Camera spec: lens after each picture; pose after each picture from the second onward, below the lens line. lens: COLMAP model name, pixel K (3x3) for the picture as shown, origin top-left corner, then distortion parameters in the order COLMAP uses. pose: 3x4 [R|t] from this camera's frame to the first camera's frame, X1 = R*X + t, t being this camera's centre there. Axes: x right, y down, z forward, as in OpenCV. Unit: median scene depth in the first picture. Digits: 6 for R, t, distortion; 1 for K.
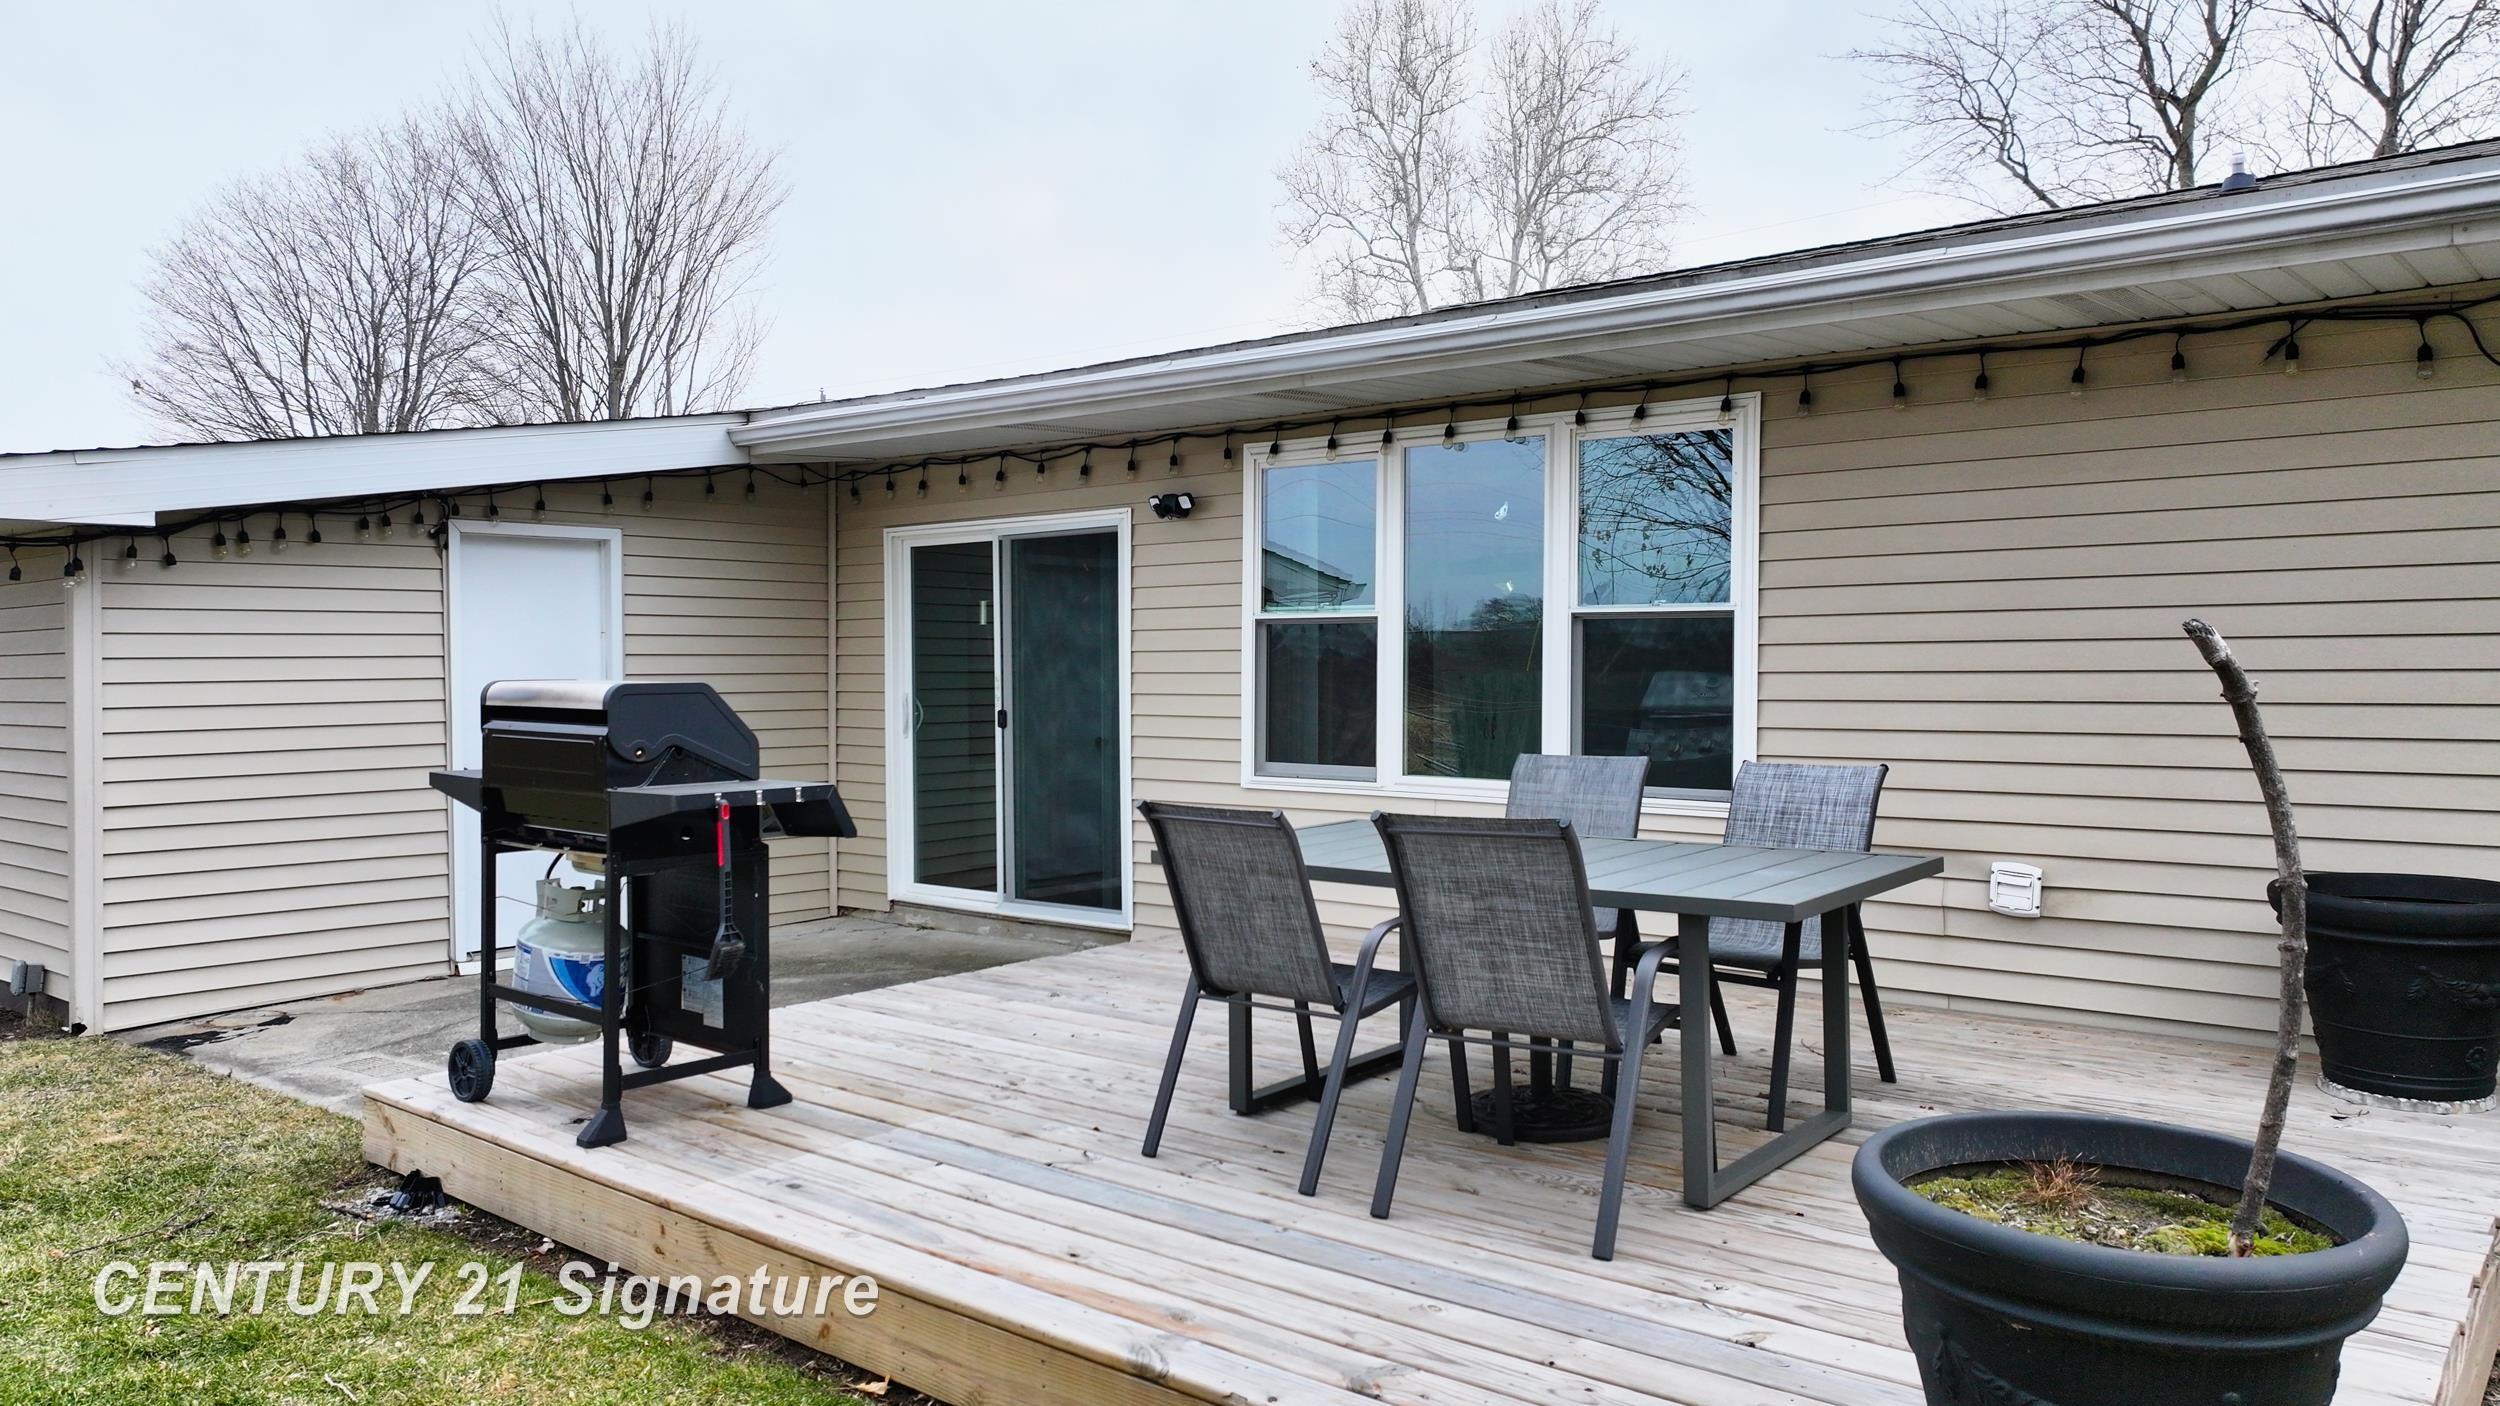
lens RADIAL K [[1760.6, 0, 1252.4], [0, 1760.6, 686.7], [0, 0, 1]] dist [0.004244, 0.005675]
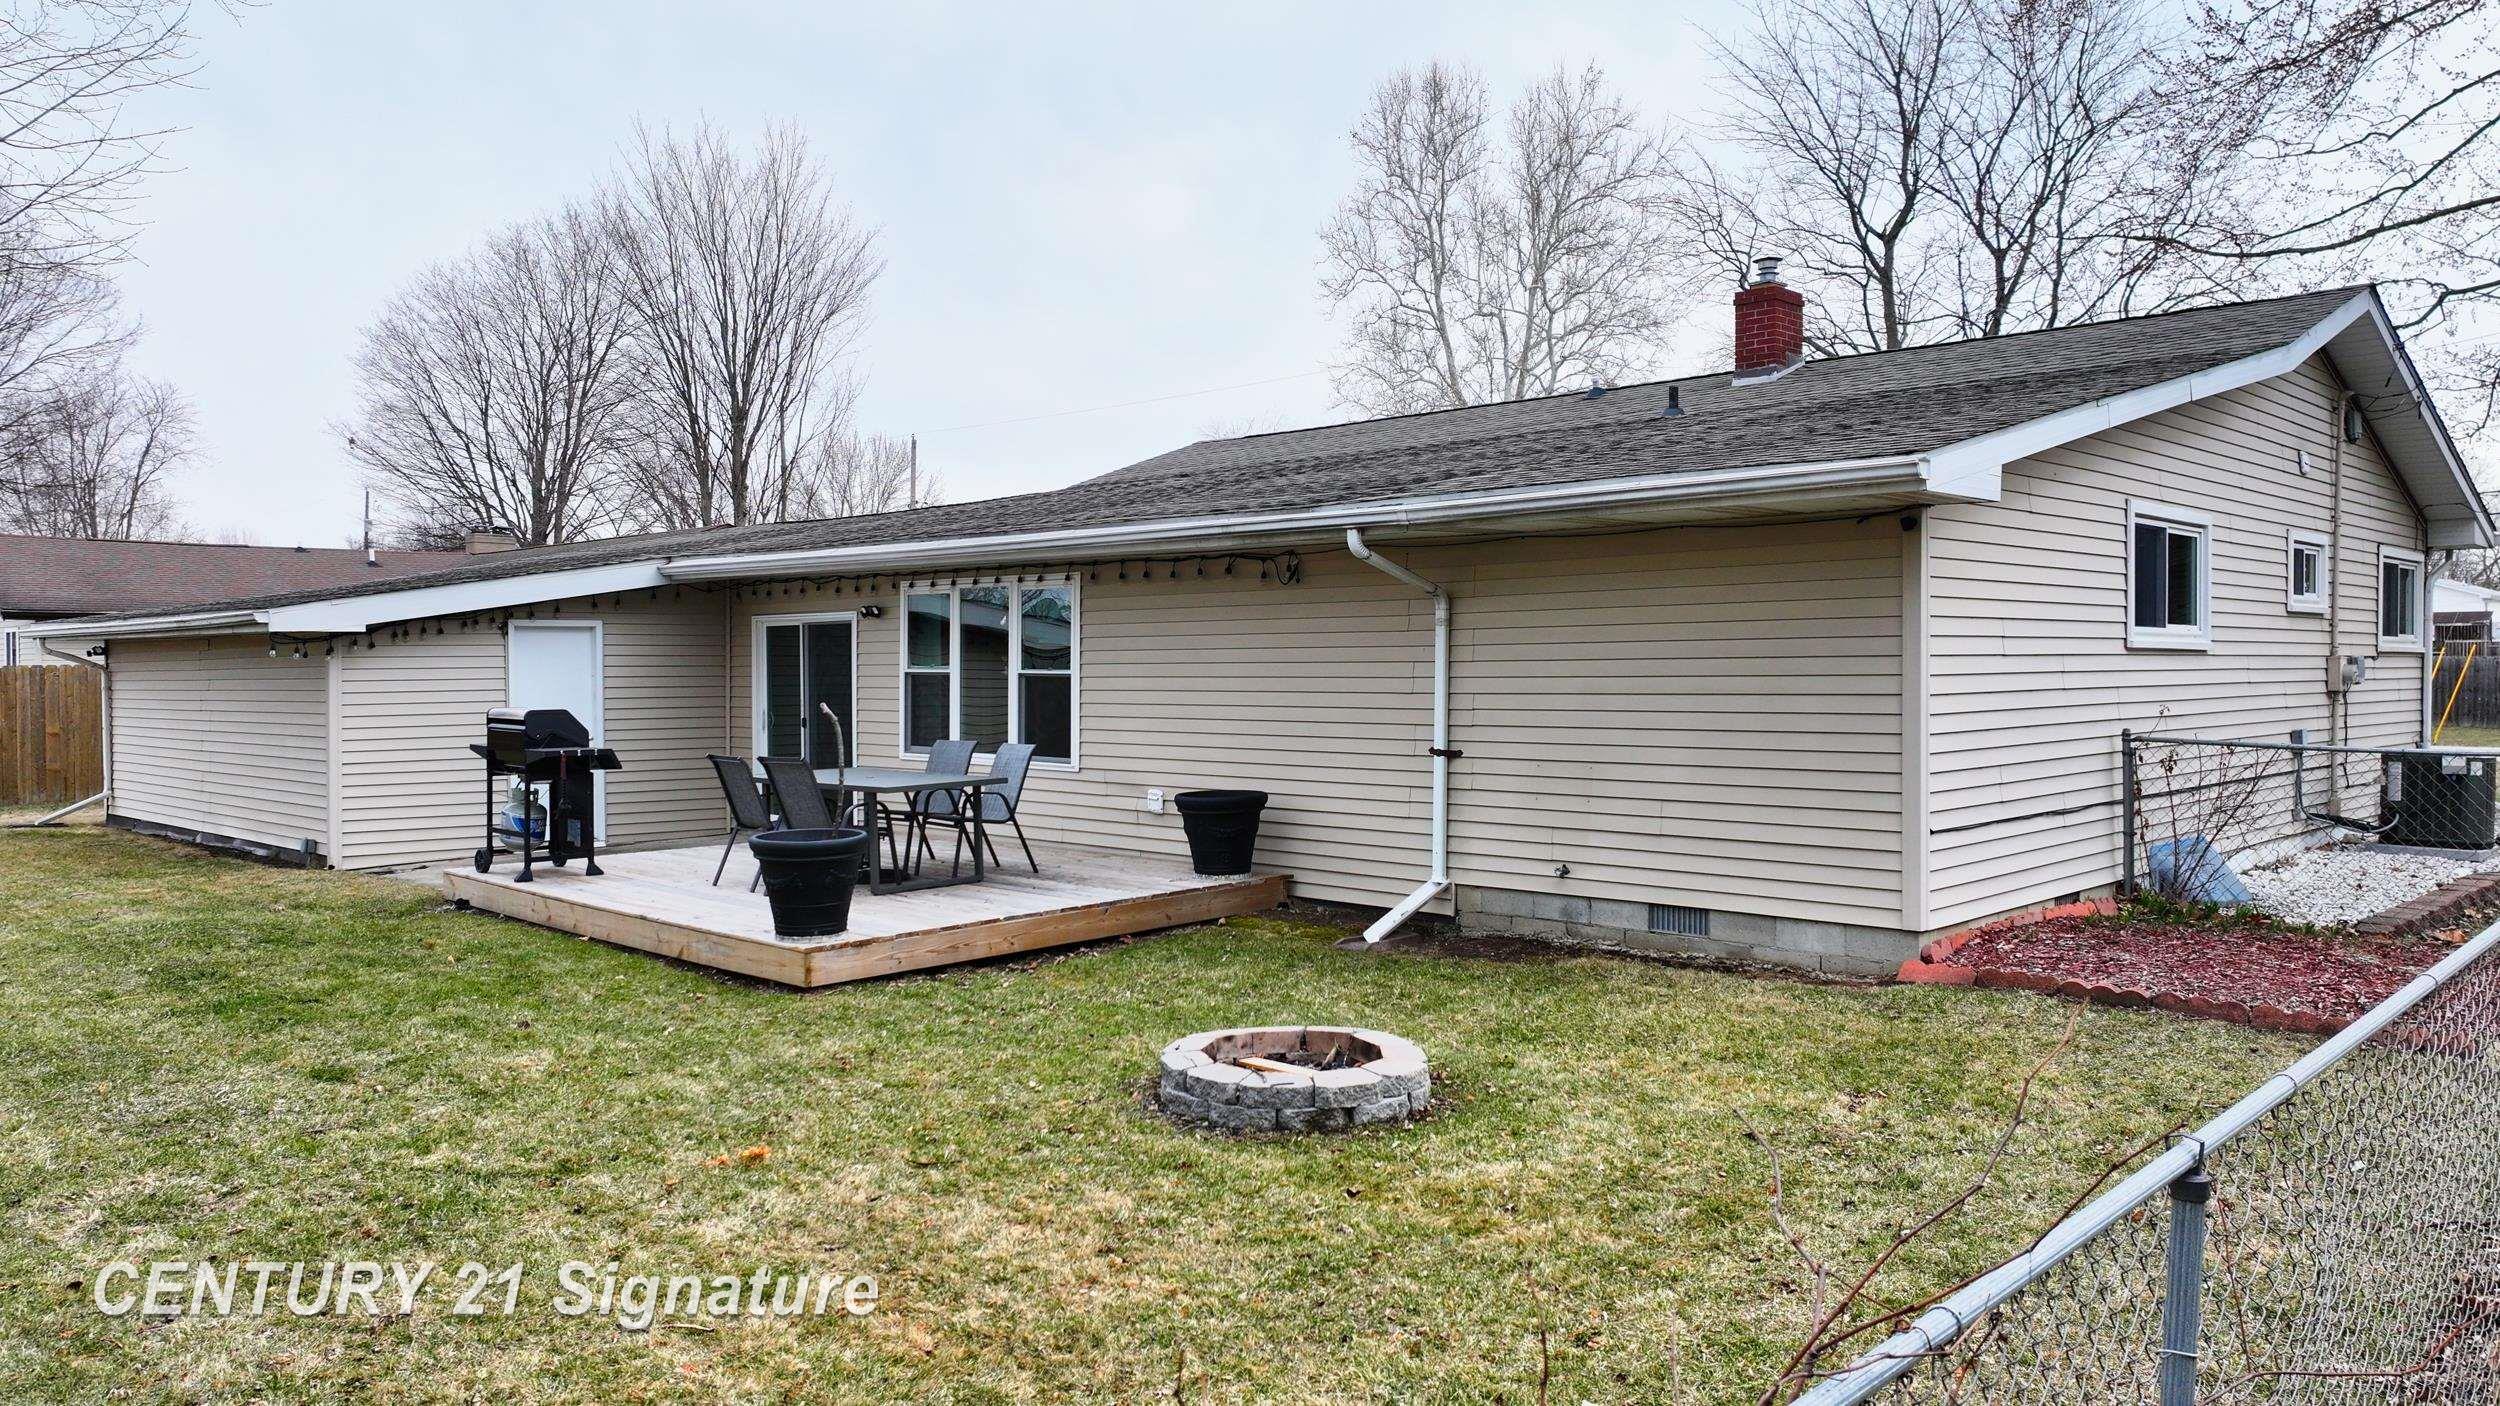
lens RADIAL K [[1743.5, 0, 1250.0], [0, 1743.5, 703.0], [0, 0, 1]] dist [0.006830, 0.001208]
pose [[0.996096, 0.003407, -0.088216, 0.084858], [-0.002629, 0.999957, 0.008937, -0.003484], [0.088243, -0.008670, 0.996061, -0.135964]]
